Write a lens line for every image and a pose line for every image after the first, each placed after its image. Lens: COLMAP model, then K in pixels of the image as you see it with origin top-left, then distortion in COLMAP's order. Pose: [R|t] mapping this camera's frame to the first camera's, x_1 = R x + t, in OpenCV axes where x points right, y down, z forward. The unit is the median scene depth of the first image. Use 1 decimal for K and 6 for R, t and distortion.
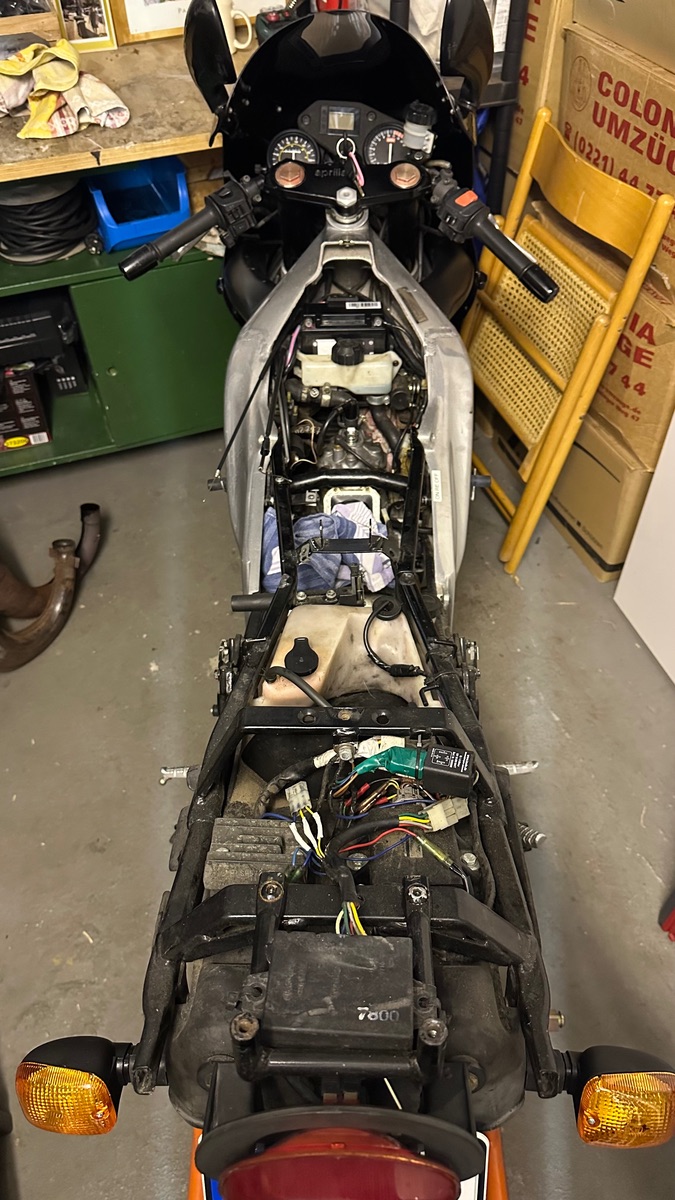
lens RADIAL K [[846.8, 0, 337.5], [0, 846.8, 600.0], [0, 0, 1]] dist [0.069092, -0.133769]
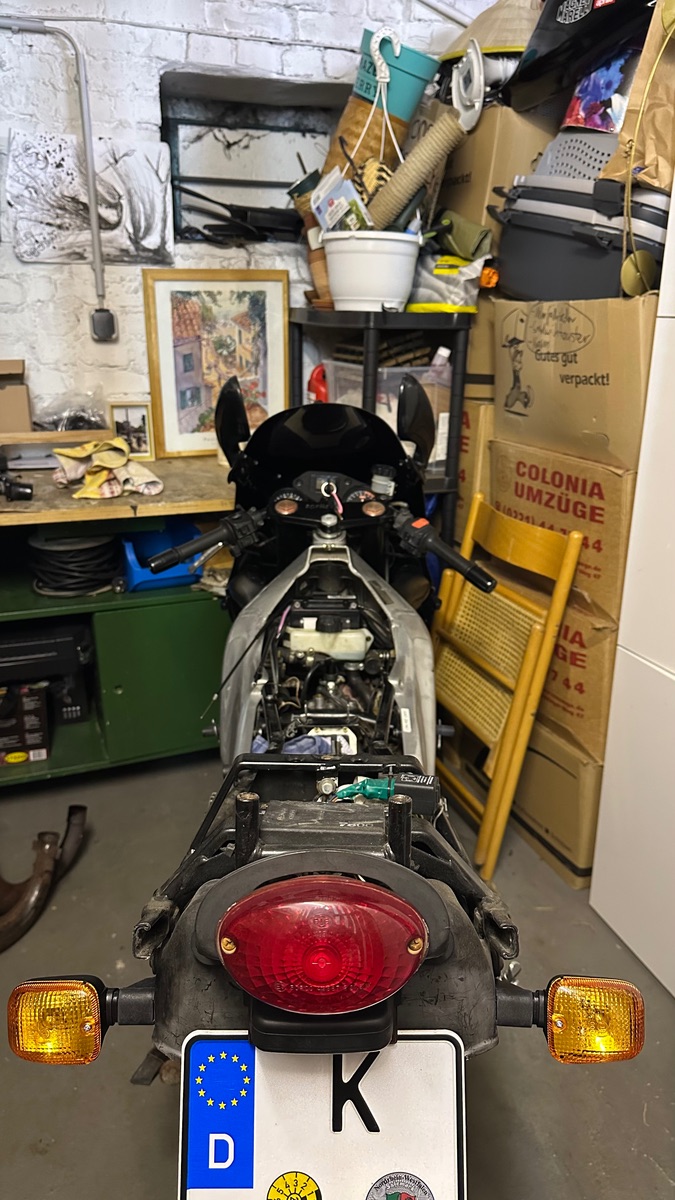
lens RADIAL K [[846.8, 0, 337.5], [0, 846.8, 600.0], [0, 0, 1]] dist [0.069092, -0.133769]
pose [[0.999502, 0.020036, 0.024390, -0.005050], [-0.005176, 0.866283, -0.499527, 0.248175], [-0.031137, 0.499152, 0.865955, -0.054258]]
